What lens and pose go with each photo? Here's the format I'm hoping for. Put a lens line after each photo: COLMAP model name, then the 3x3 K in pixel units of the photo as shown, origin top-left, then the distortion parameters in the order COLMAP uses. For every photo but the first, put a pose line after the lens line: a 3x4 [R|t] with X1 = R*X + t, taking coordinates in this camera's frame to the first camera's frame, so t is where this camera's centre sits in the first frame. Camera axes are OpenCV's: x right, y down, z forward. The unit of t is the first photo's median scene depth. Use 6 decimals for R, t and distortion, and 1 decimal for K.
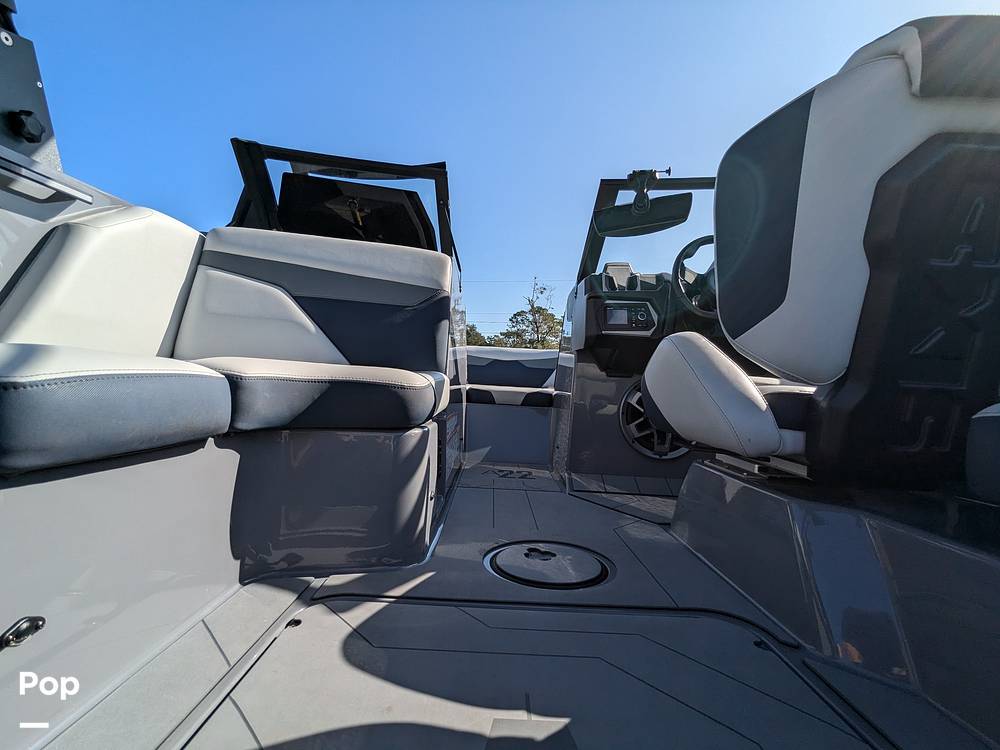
lens RADIAL K [[476.8, 0, 498.6], [0, 476.8, 379.0], [0, 0, 1]] dist [-0.002722, 0.000072]
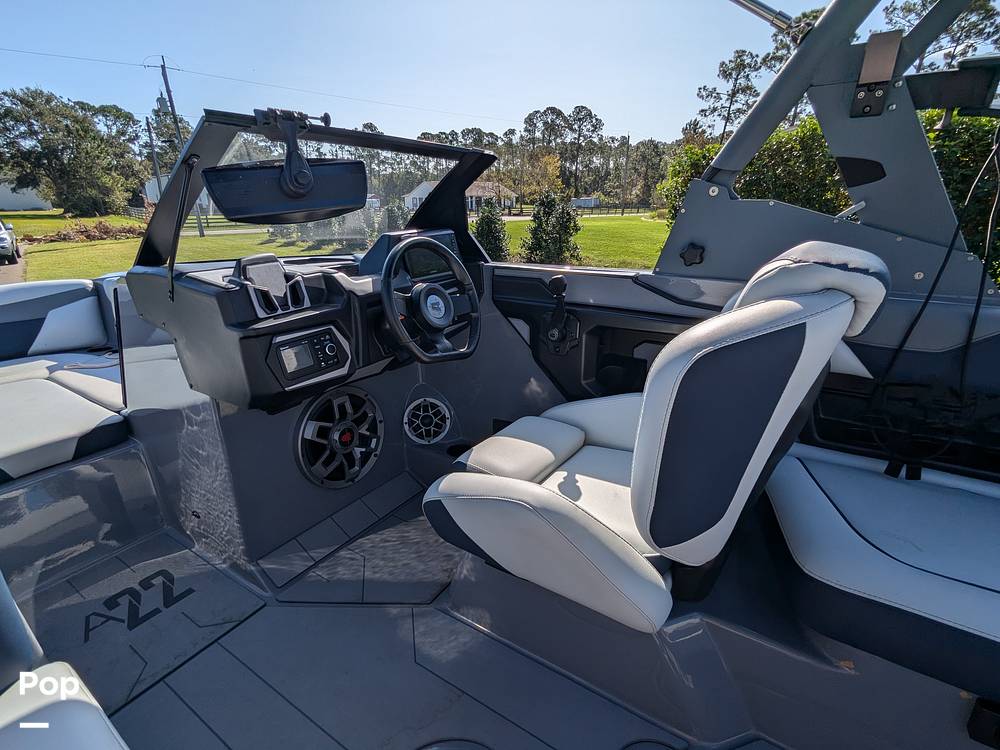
lens RADIAL K [[476.8, 0, 498.6], [0, 476.8, 379.0], [0, 0, 1]] dist [-0.002722, 0.000072]
pose [[0.552512, -0.333844, 0.763727, -0.108552], [0.040934, 0.926046, 0.375185, -0.328992], [-0.832499, -0.176032, 0.525317, 0.398335]]
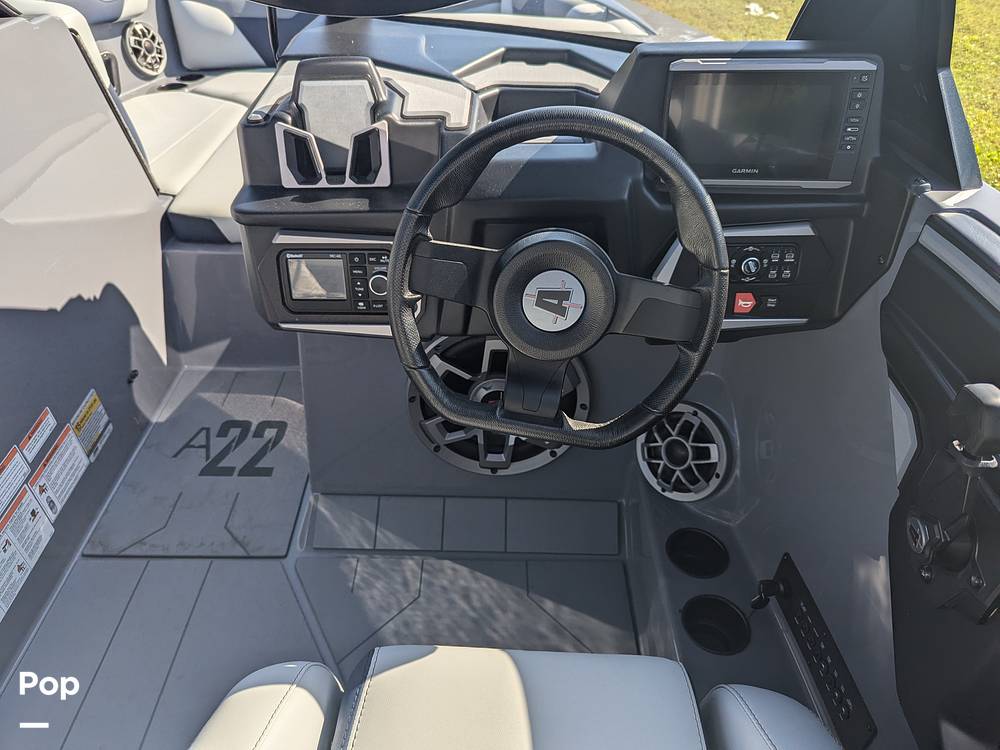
lens RADIAL K [[722.0, 0, 471.7], [0, 722.0, 372.6], [0, 0, 1]] dist [0.001987, -0.001511]
pose [[0.998349, -0.026945, -0.050735, 0.378230], [0.052414, 0.788732, 0.612499, -0.385899], [0.023512, -0.614147, 0.788842, 0.516453]]
